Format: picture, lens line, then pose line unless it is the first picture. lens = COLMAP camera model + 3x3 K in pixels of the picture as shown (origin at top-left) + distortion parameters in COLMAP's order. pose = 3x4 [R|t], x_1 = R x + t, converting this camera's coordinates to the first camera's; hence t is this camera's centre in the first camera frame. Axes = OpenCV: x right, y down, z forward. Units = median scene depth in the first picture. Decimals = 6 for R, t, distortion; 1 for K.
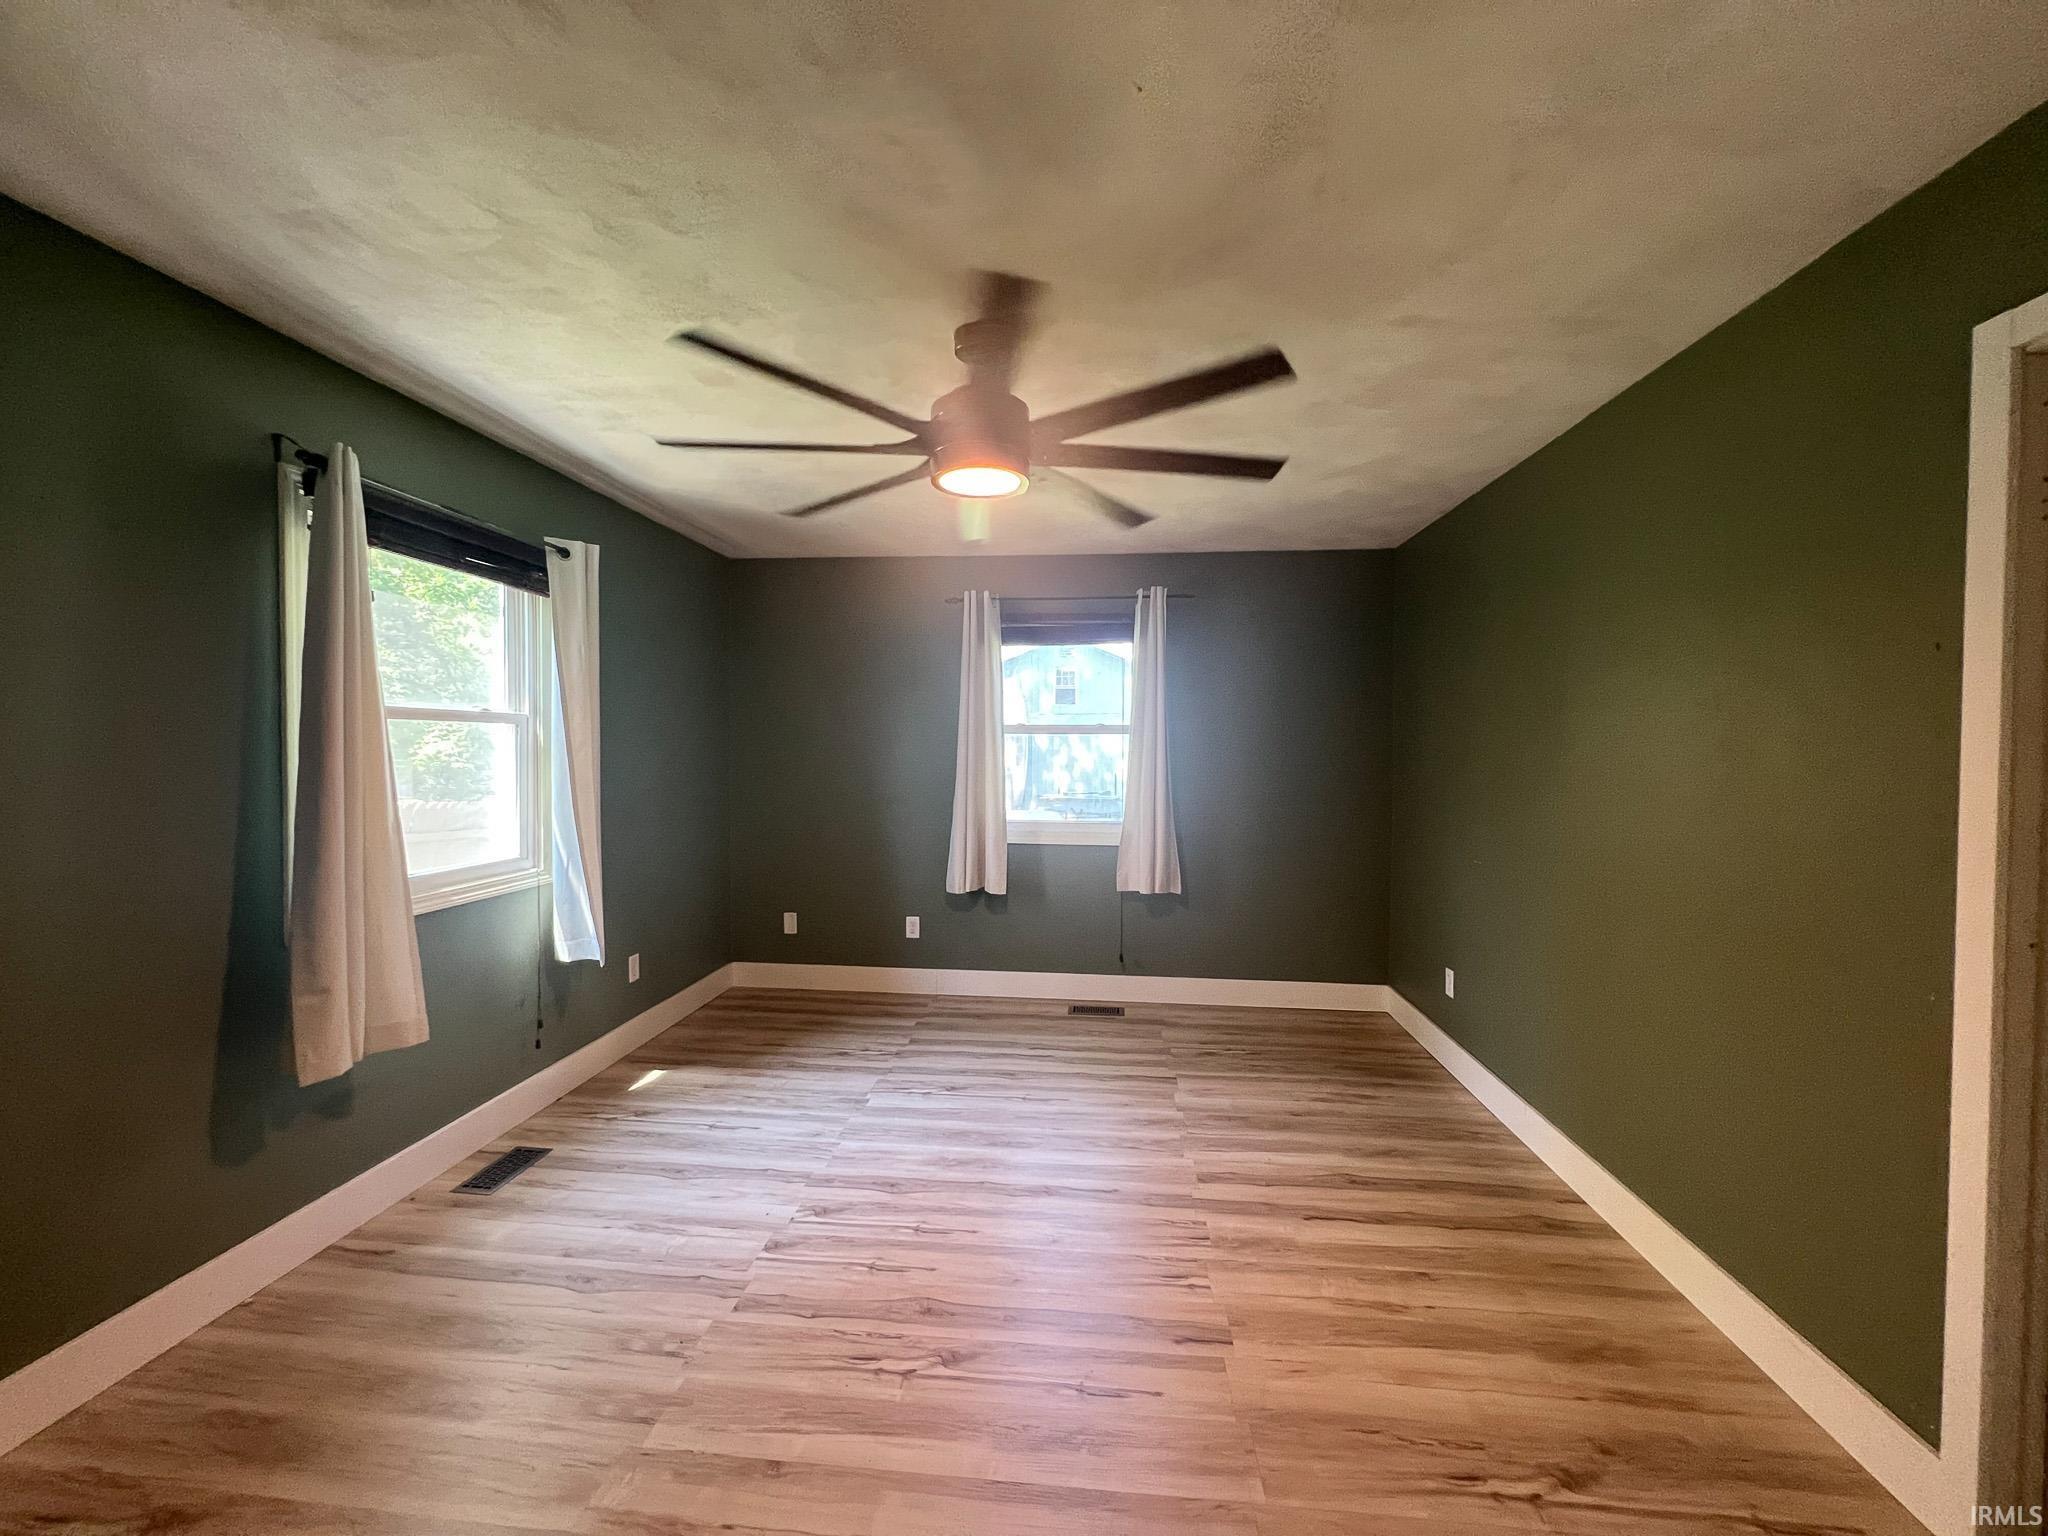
lens RADIAL K [[822.3, 0, 1021.9], [0, 822.3, 754.0], [0, 0, 1]] dist [-0.002727, 0.000461]
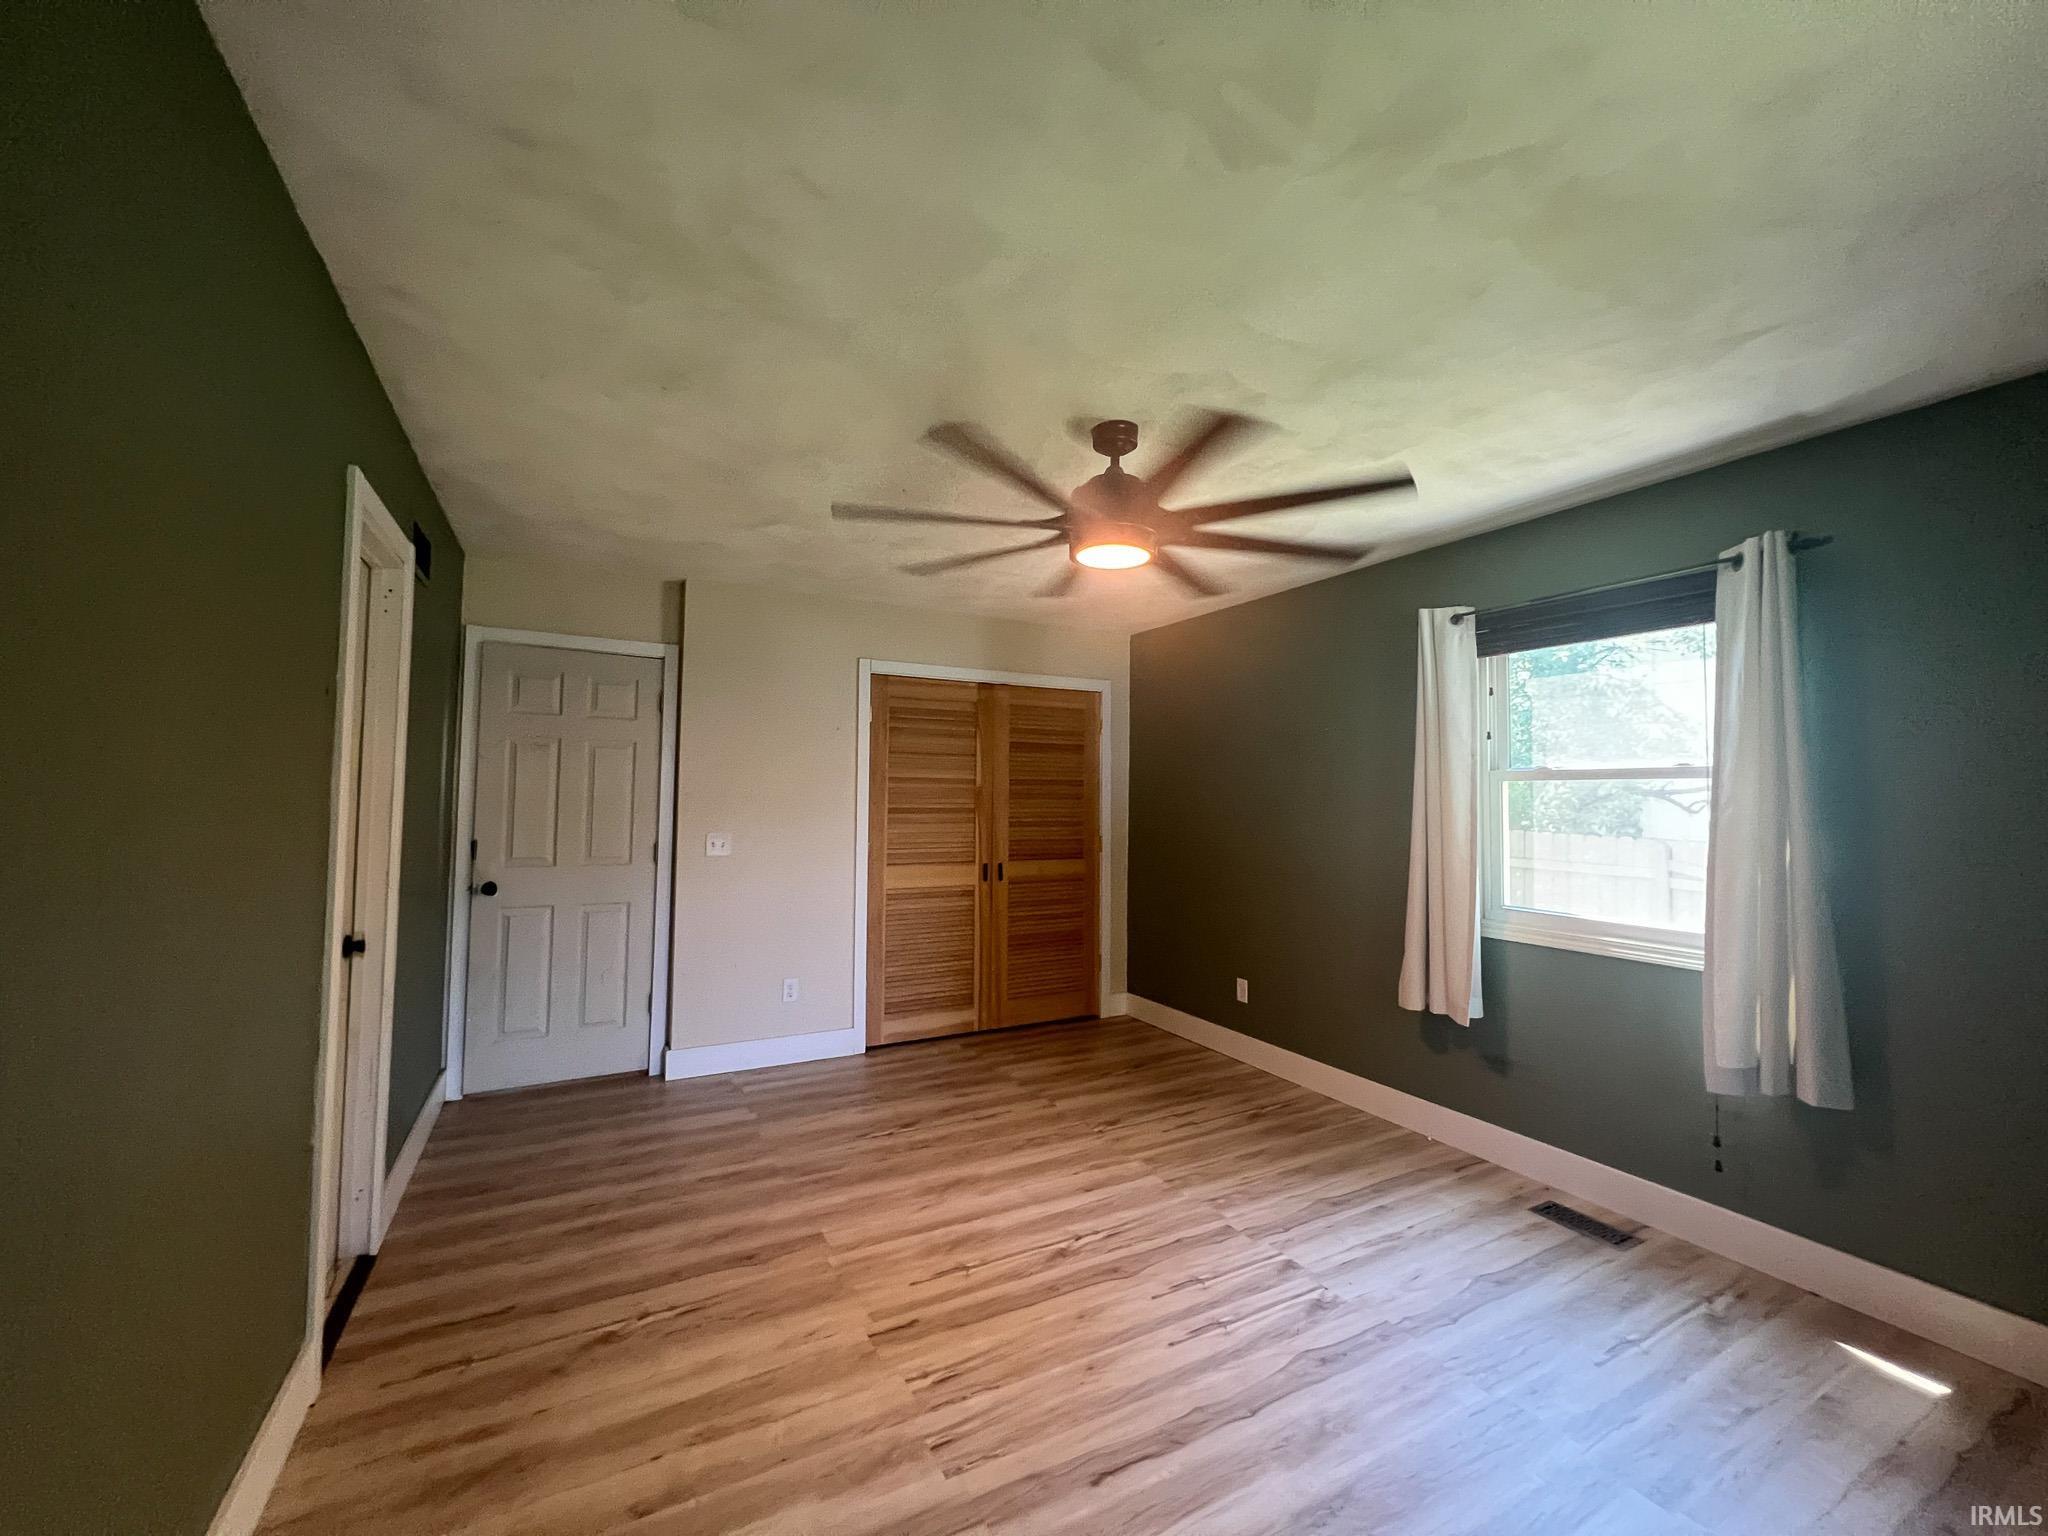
lens RADIAL K [[822.3, 0, 1024.3], [0, 822.3, 771.3], [0, 0, 1]] dist [-0.002727, 0.000461]
pose [[-0.827676, -0.037732, -0.559937, 0.599092], [-0.023955, 0.999203, -0.031923, -0.000096], [0.560695, -0.013009, -0.827920, 1.677915]]
